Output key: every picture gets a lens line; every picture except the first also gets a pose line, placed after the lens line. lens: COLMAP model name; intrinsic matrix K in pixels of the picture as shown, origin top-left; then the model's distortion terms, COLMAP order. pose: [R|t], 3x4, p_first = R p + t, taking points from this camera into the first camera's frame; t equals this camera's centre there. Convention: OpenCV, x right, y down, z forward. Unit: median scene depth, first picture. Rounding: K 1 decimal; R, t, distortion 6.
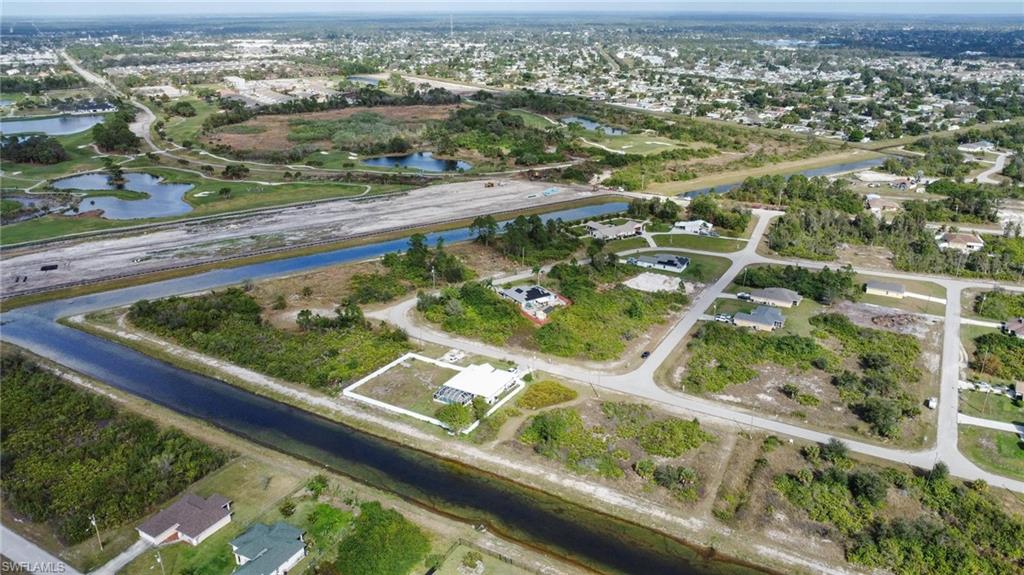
lens RADIAL K [[741.8, 0, 512.0], [0, 741.8, 288.0], [0, 0, 1]] dist [-0.021611, -0.015744]
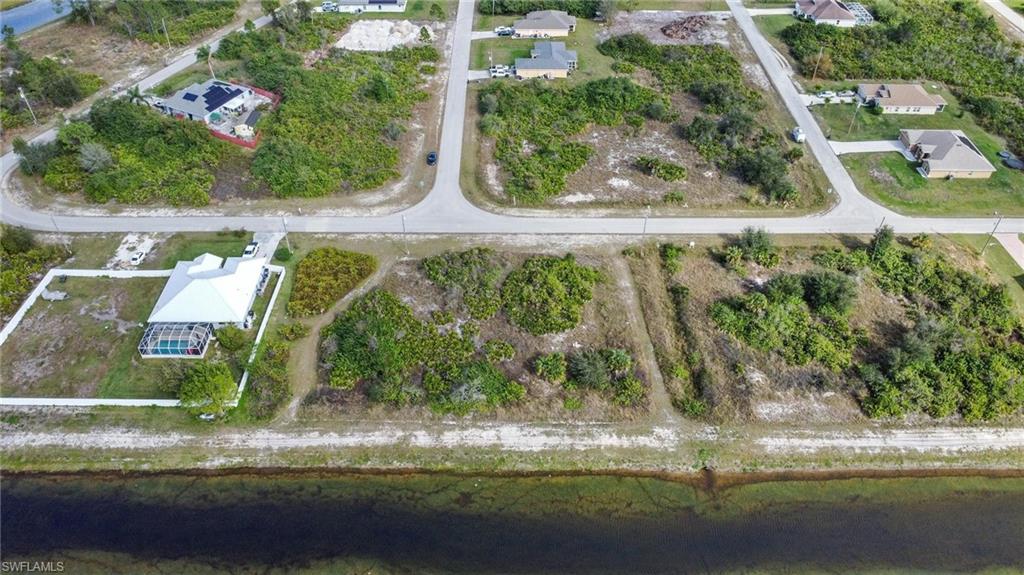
lens RADIAL K [[741.8, 0, 512.0], [0, 741.8, 289.2], [0, 0, 1]] dist [-0.021611, -0.015744]
pose [[0.865633, -0.332249, 0.374553, -0.050306], [0.174503, 0.901391, 0.396287, -0.058493], [-0.469285, -0.277679, 0.838252, 0.377302]]
